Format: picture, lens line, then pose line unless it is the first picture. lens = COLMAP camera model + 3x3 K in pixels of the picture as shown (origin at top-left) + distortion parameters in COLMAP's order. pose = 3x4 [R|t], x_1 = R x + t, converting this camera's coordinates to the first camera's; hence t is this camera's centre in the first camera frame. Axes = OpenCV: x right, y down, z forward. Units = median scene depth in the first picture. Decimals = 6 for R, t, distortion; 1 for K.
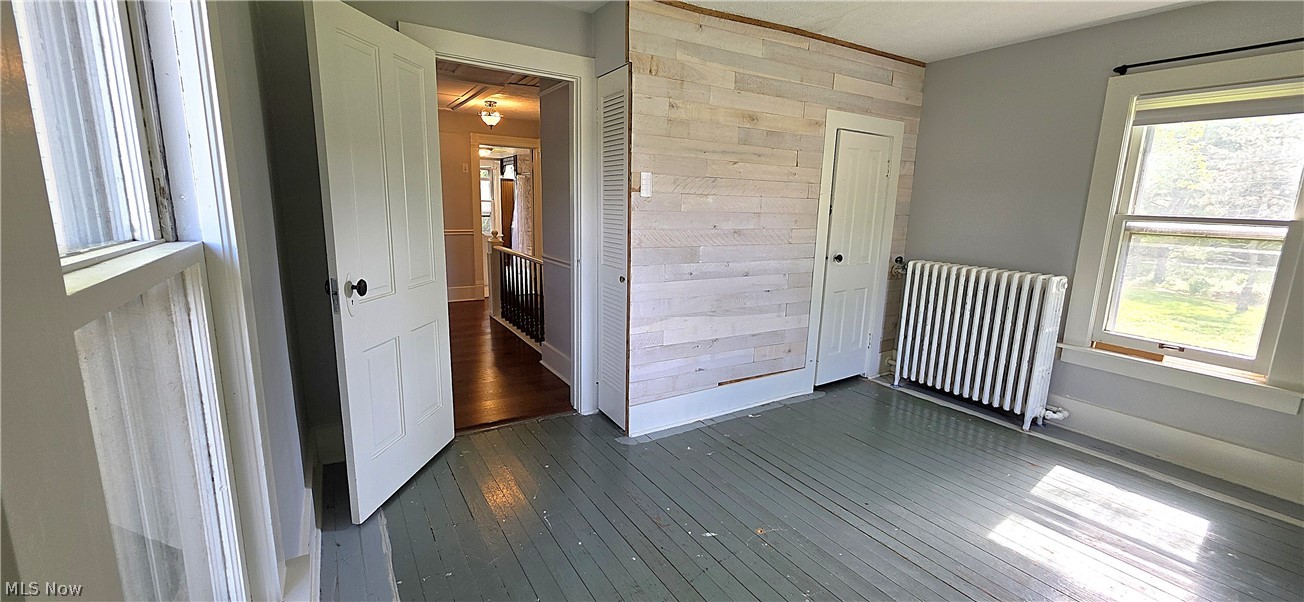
lens RADIAL K [[517.4, 0, 652.0], [0, 517.4, 301.0], [0, 0, 1]] dist [-0.000152, -0.000010]
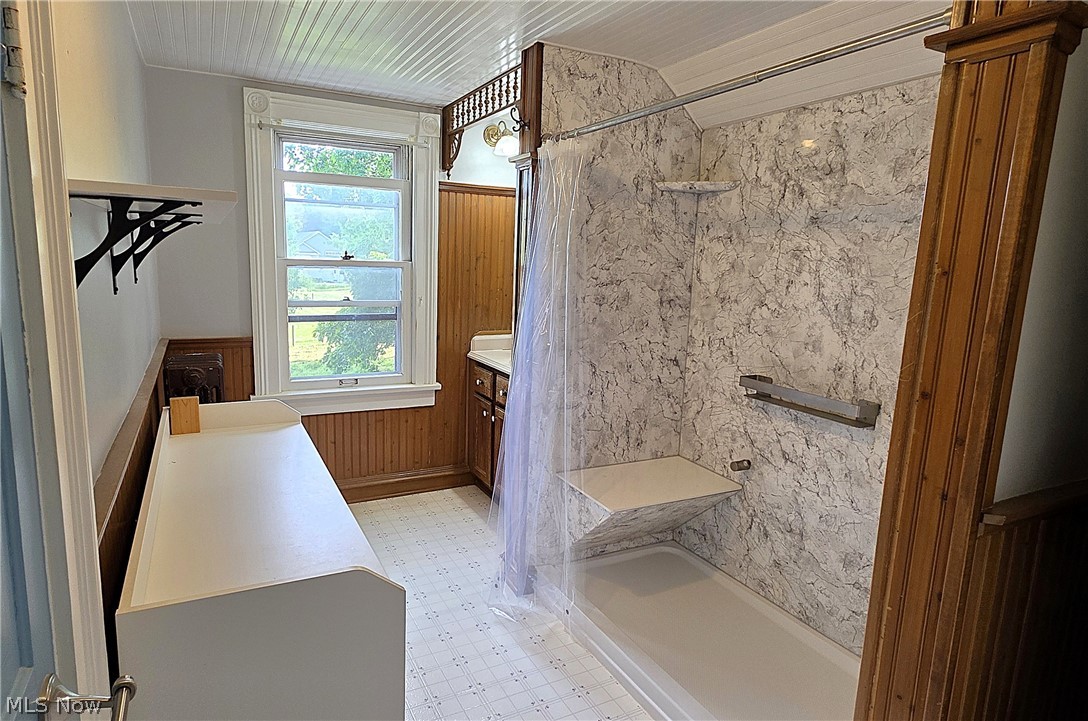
lens RADIAL K [[642.4, 0, 544.0], [0, 642.4, 360.5], [0, 0, 1]] dist [0.001409, 0.000097]
pose [[0.997344, 0.022171, -0.069373, -0.215670], [-0.023313, 0.999605, -0.015690, -0.142092], [0.068998, 0.017266, 0.997467, 0.680213]]
